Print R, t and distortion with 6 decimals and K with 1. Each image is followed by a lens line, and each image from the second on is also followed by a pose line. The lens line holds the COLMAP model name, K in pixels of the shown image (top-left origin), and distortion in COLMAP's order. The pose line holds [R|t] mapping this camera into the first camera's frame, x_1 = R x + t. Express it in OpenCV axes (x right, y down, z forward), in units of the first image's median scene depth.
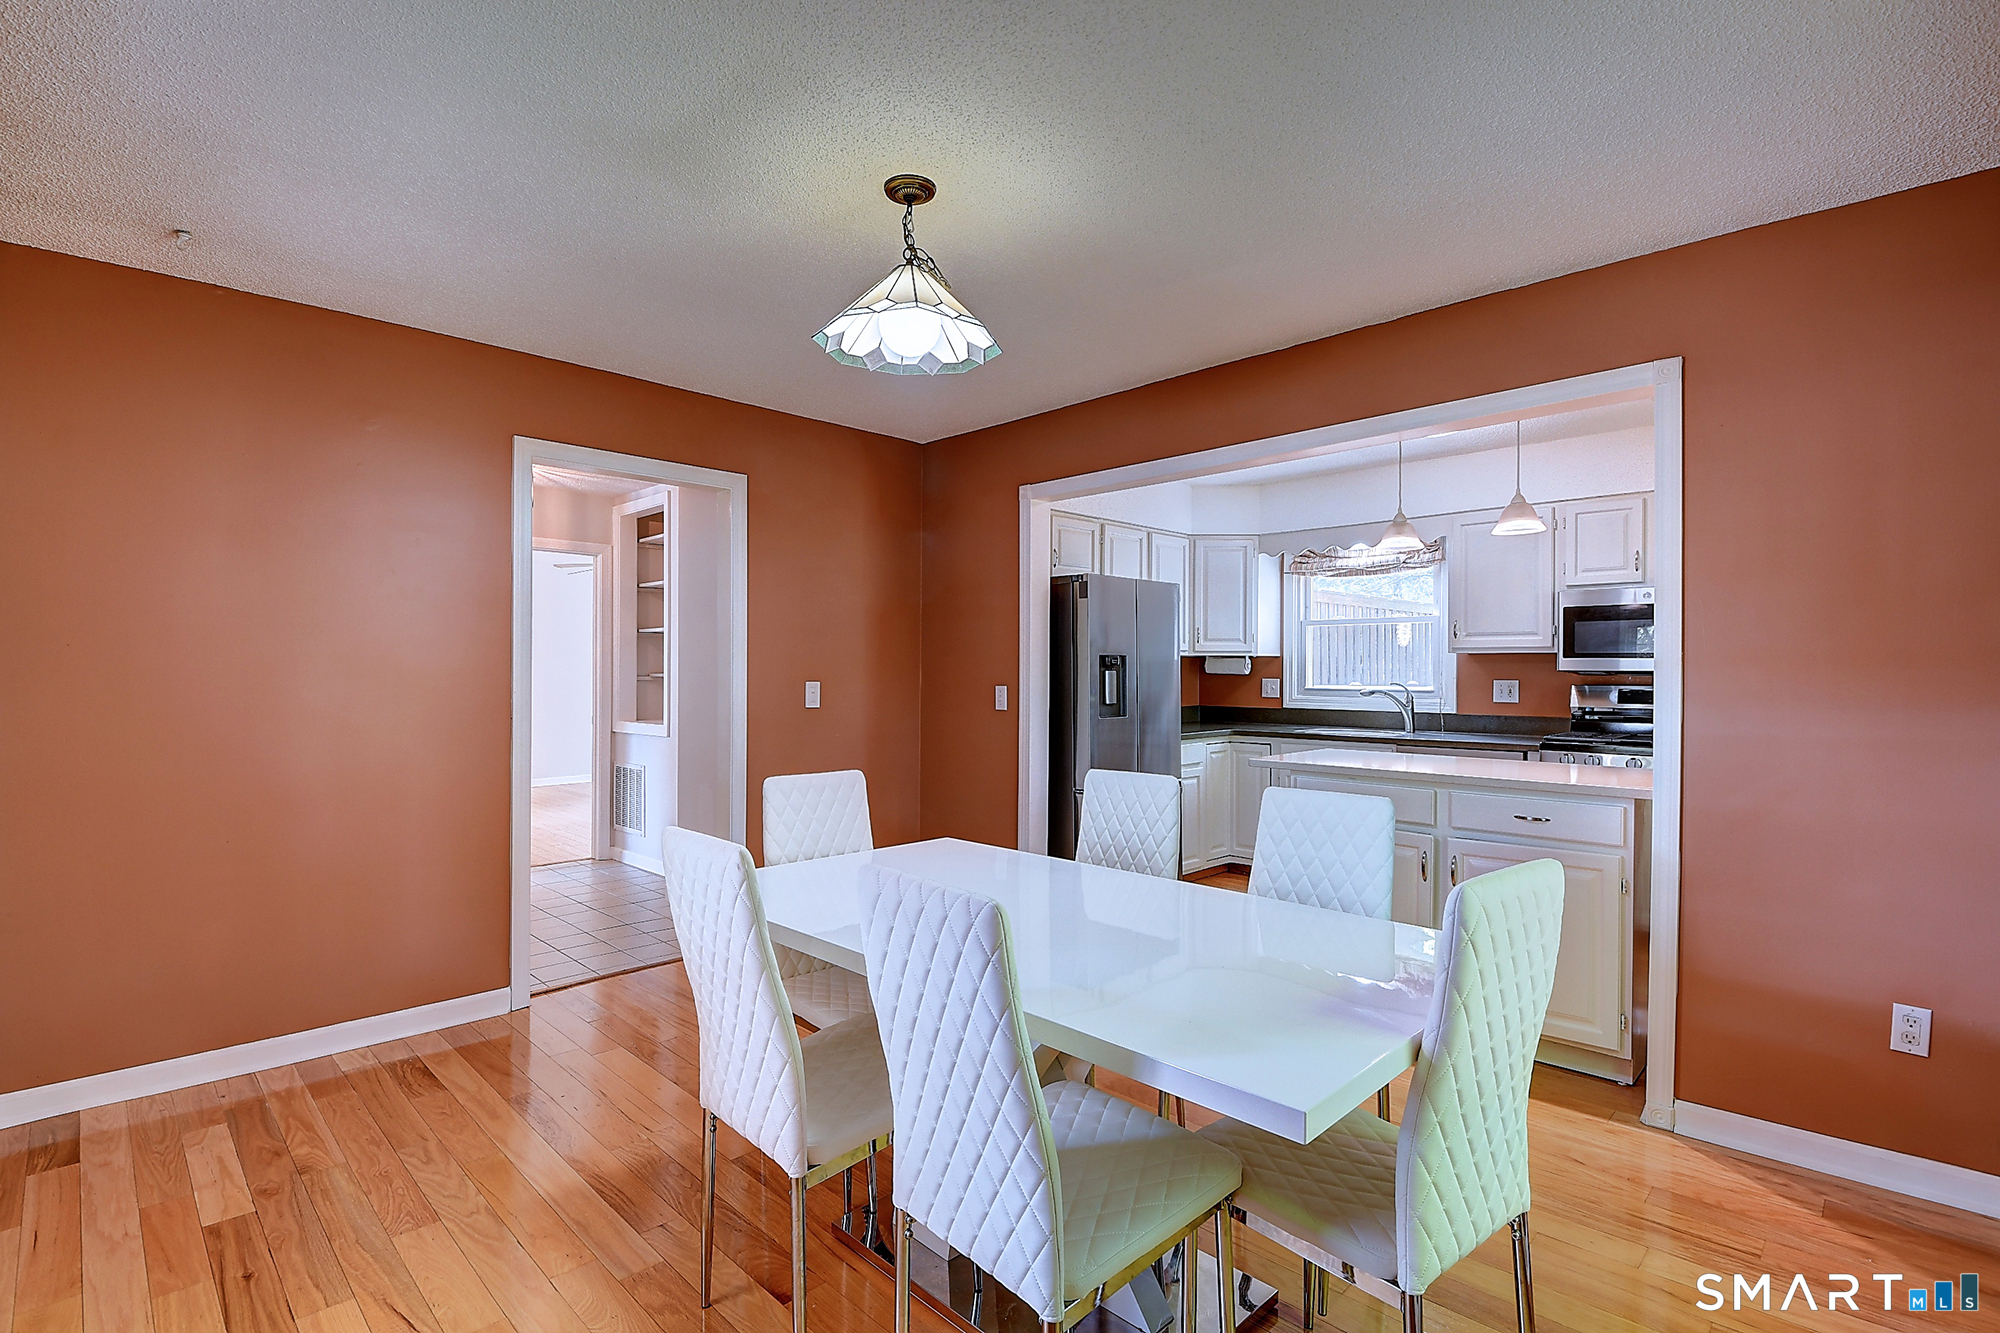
lens RADIAL K [[941.6, 0, 996.1], [0, 941.6, 672.9], [0, 0, 1]] dist [-0.000340, -0.018996]
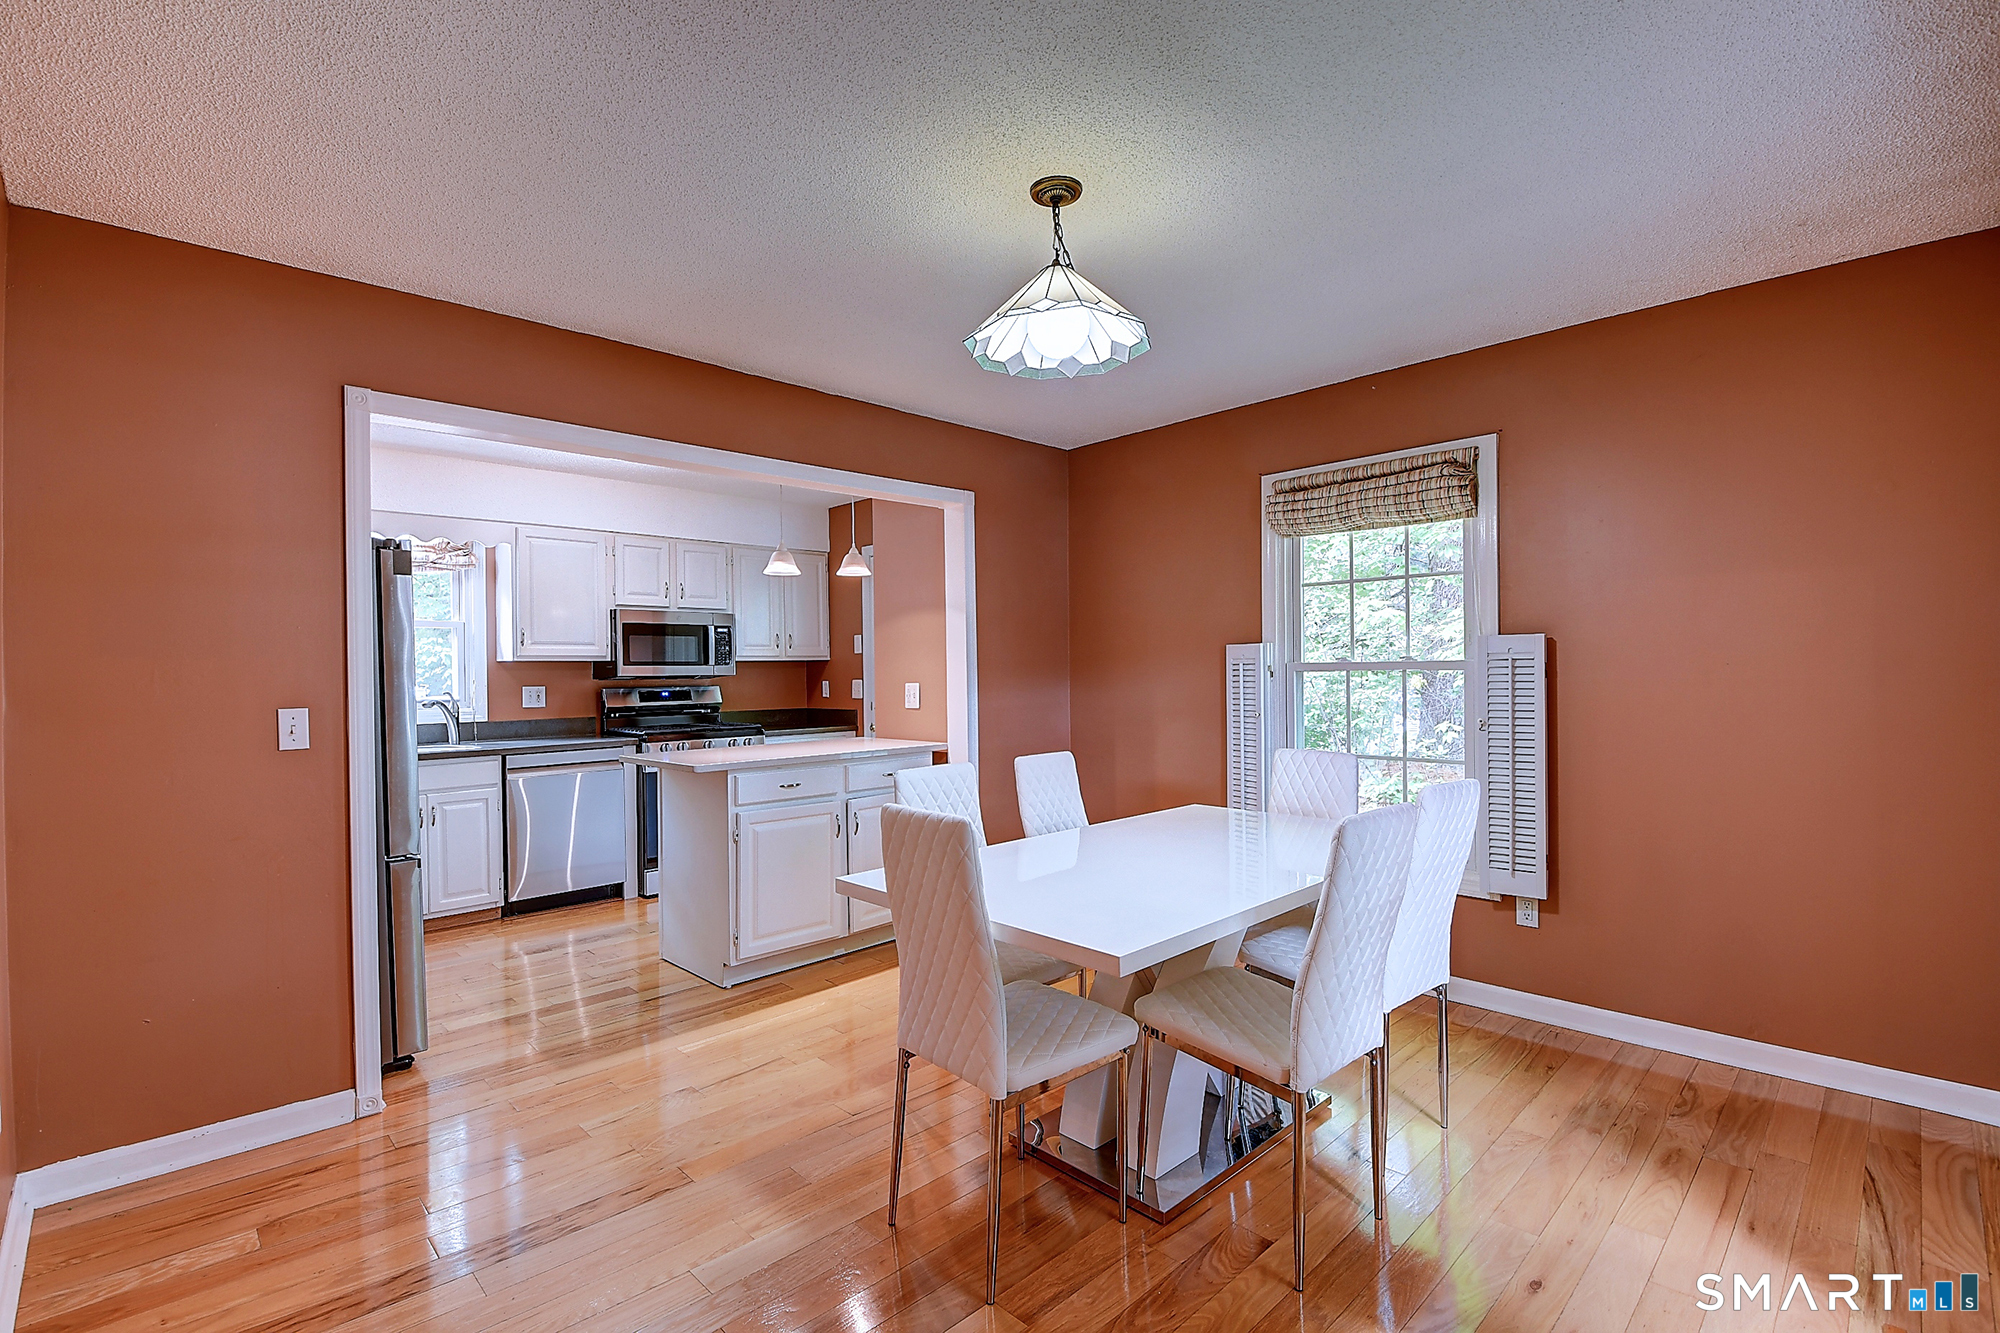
lens RADIAL K [[882.2, 0, 979.6], [0, 882.2, 677.0], [0, 0, 1]] dist [0.025010, -0.030393]
pose [[0.026566, -0.008623, 0.999610, -0.463598], [0.014127, 0.999866, 0.008250, -0.004456], [-0.999547, 0.013902, 0.026685, 0.476721]]
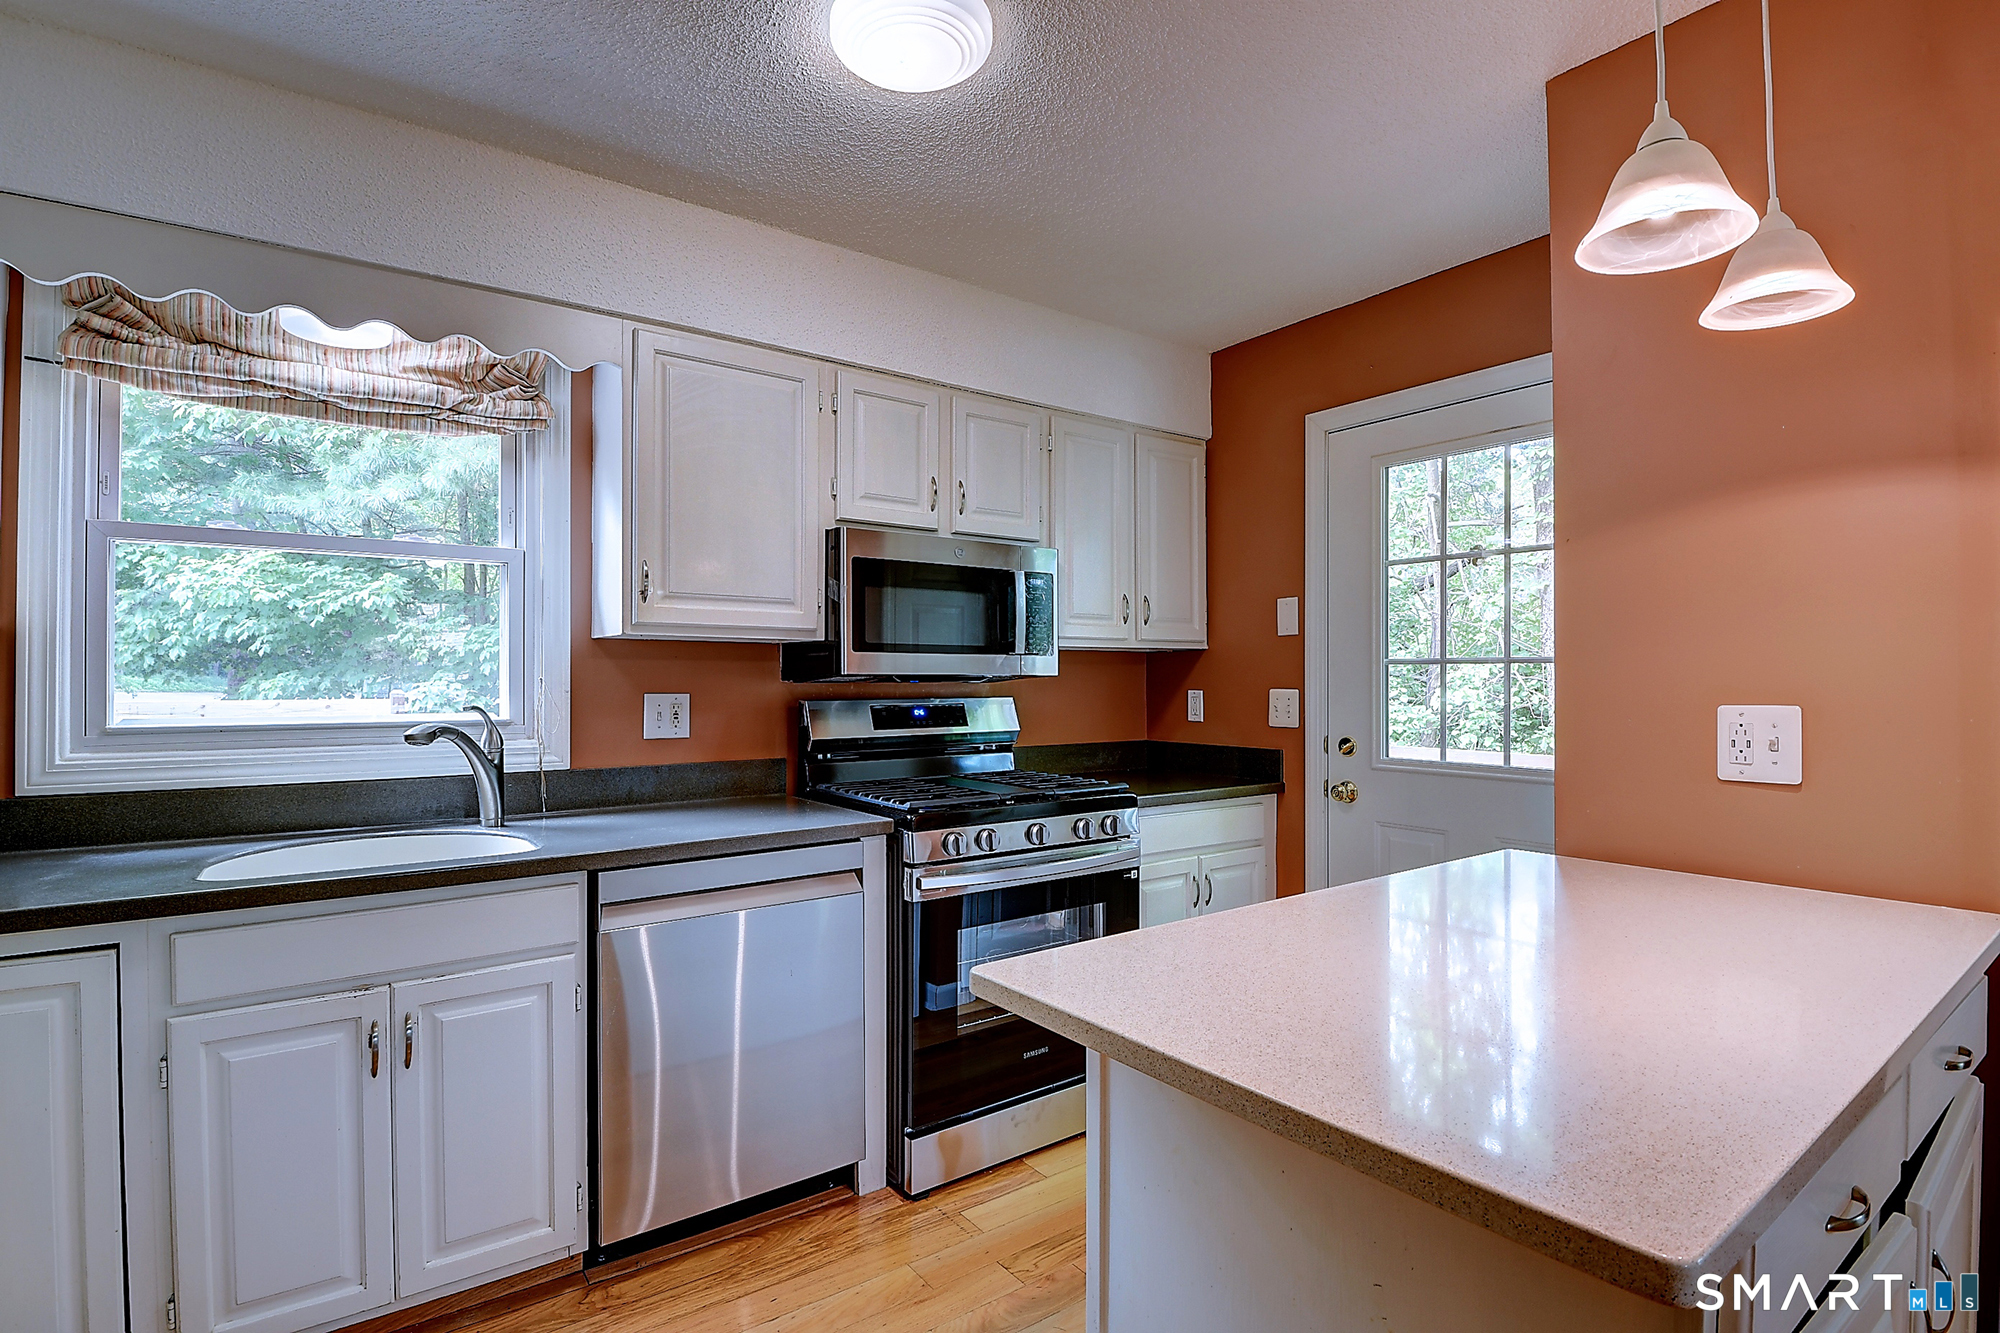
lens RADIAL K [[941.6, 0, 996.1], [0, 941.6, 672.9], [0, 0, 1]] dist [-0.000340, -0.018996]
pose [[0.151095, 0.002658, 0.988516, 0.073891], [-0.000608, 0.999996, -0.002596, -0.002200], [-0.988519, -0.000208, 0.151096, 0.768156]]
